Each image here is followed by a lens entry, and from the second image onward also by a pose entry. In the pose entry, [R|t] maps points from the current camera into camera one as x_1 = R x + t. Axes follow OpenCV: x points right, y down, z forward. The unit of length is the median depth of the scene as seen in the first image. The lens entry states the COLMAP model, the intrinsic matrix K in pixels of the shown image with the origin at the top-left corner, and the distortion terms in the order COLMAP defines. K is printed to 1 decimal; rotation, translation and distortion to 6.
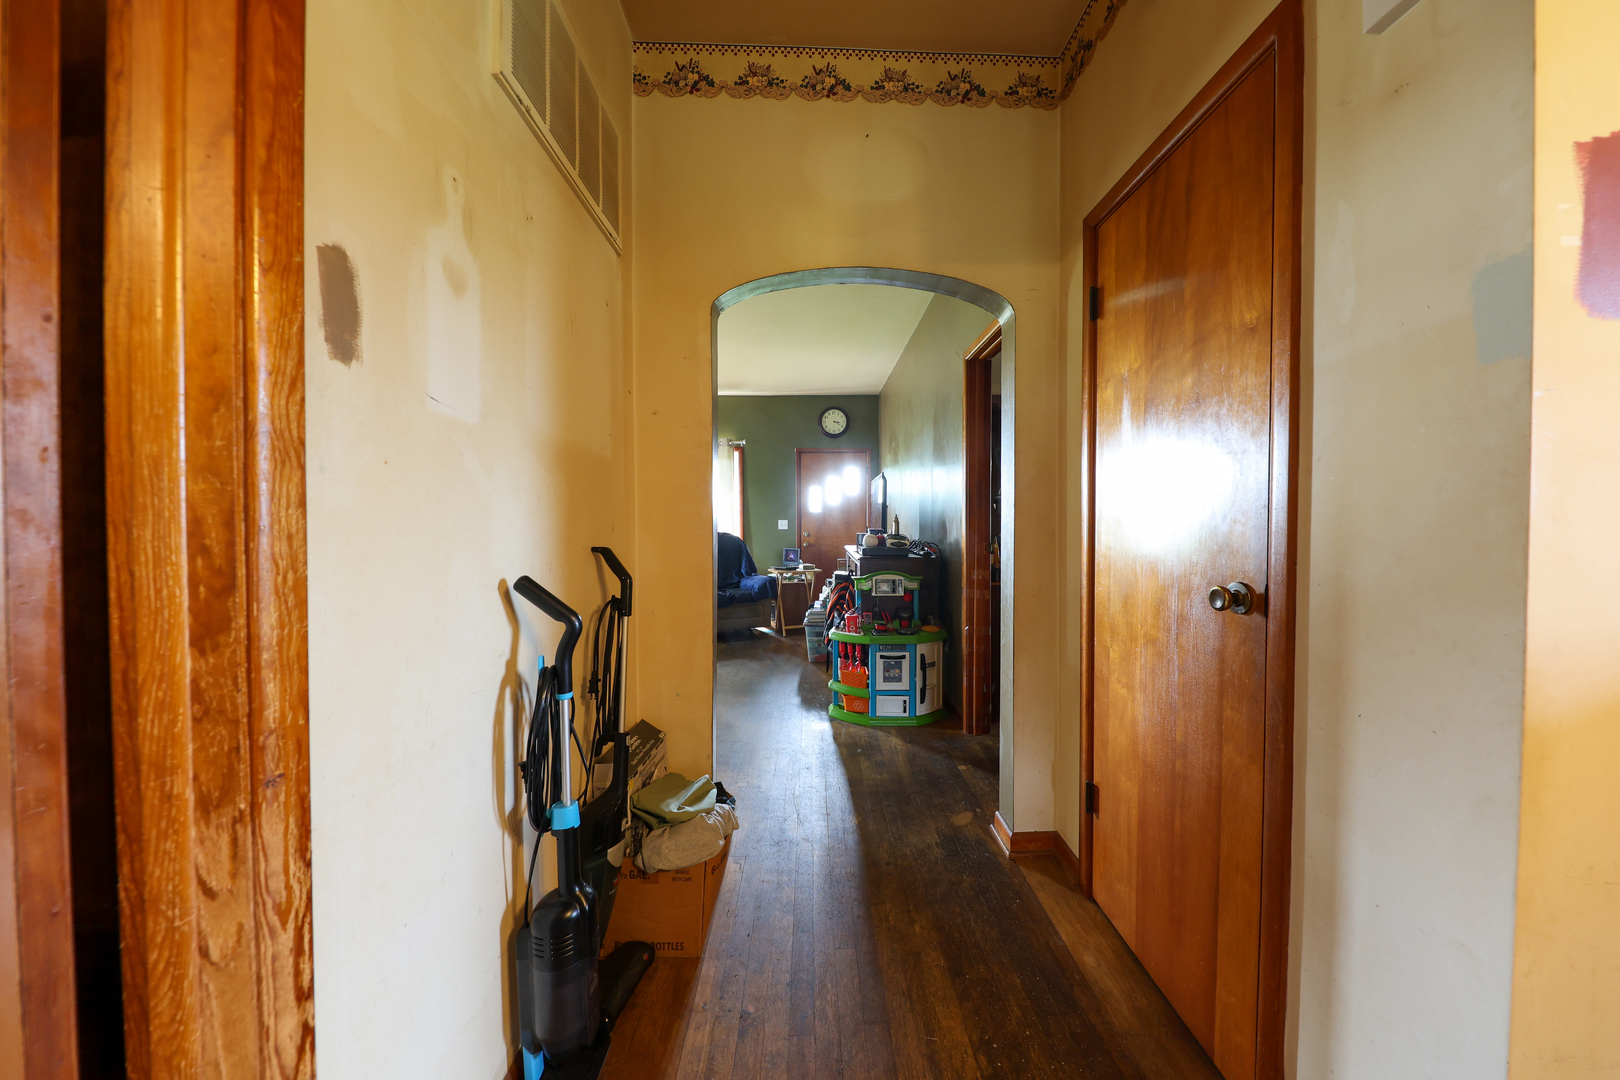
lens RADIAL K [[518.8, 0, 807.9], [0, 518.8, 537.1], [0, 0, 1]] dist [0.000018, 0.000001]
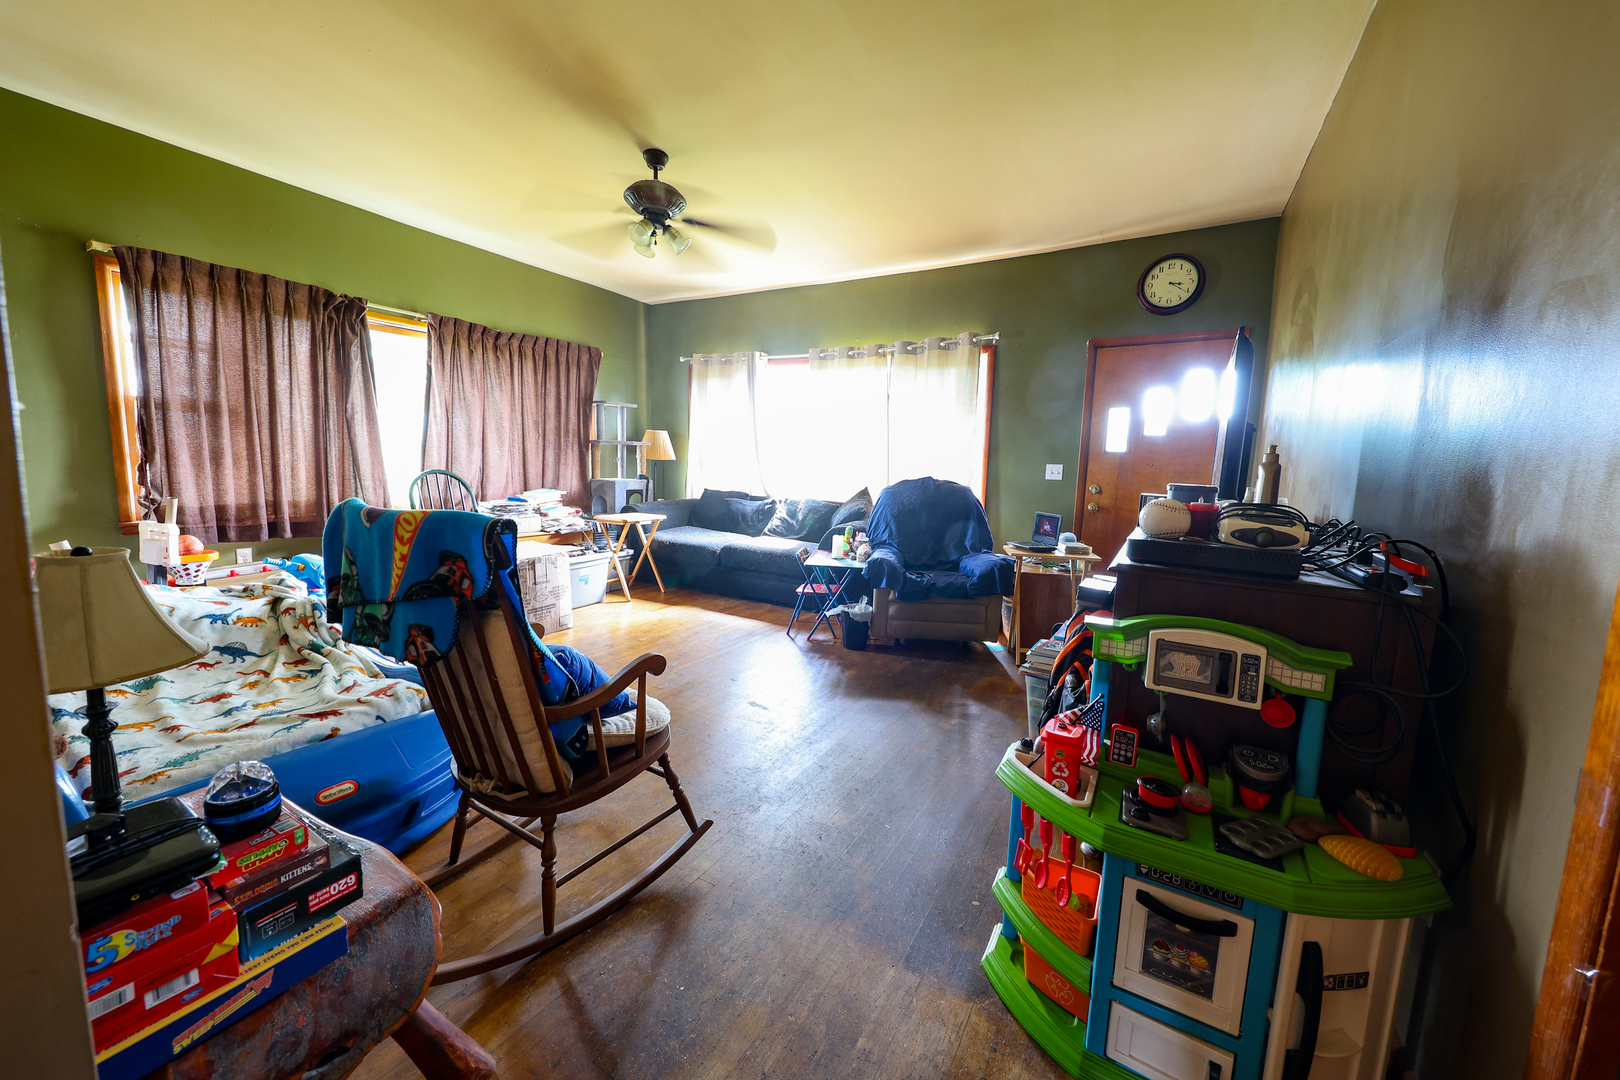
lens RADIAL K [[582.7, 0, 811.5], [0, 582.7, 540.3], [0, 0, 1]] dist [0.000277, -0.000309]
pose [[0.862355, 0.092408, -0.497799, 0.107978], [-0.044893, 0.993286, 0.106616, -0.008918], [0.504309, -0.069593, 0.860714, 0.529646]]
